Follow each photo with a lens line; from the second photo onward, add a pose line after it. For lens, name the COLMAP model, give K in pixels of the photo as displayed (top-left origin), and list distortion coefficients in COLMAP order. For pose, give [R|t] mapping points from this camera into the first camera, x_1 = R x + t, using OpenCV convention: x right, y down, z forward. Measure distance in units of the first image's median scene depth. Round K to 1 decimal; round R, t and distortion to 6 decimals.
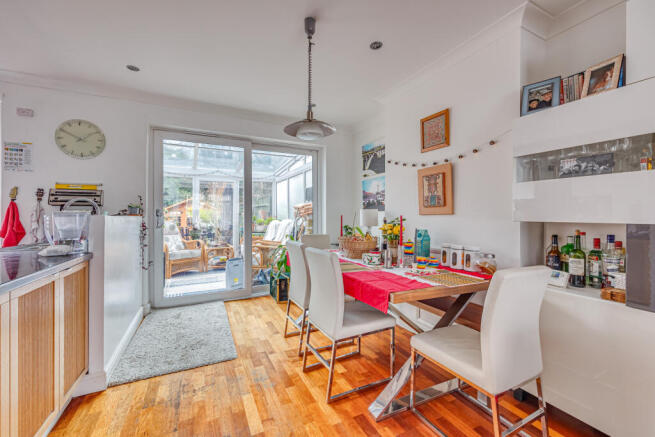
lens RADIAL K [[263.4, 0, 327.5], [0, 263.4, 218.5], [0, 0, 1]] dist [-0.003591, -0.000226]
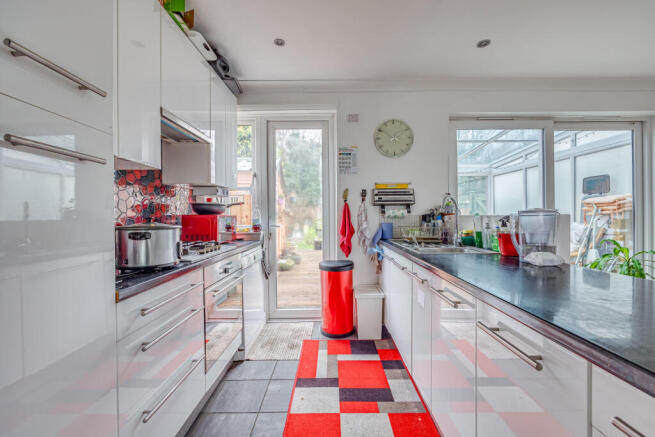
lens RADIAL K [[263.4, 0, 327.5], [0, 263.4, 218.5], [0, 0, 1]] dist [-0.003591, -0.000226]
pose [[0.890854, 0.002576, -0.454282, -0.715688], [-0.001644, 0.999996, 0.002447, -0.000652], [0.454286, -0.001433, 0.890855, 0.000746]]
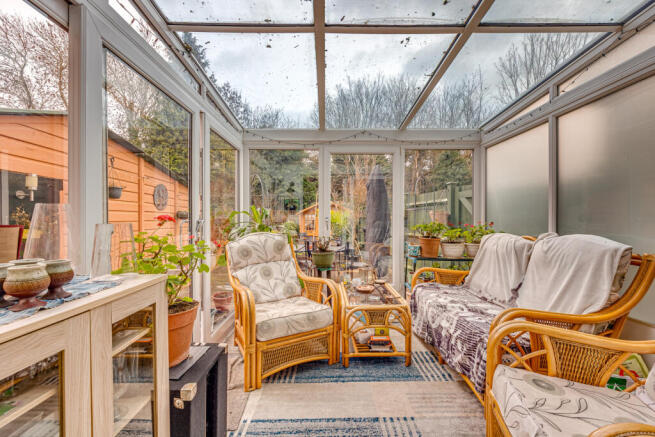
lens RADIAL K [[263.4, 0, 327.5], [0, 263.4, 218.5], [0, 0, 1]] dist [-0.003591, -0.000226]
pose [[0.895982, -0.000478, -0.444091, -0.590560], [-0.003529, 0.999960, -0.008195, -0.032981], [0.444077, 0.008910, 0.895944, 1.207619]]
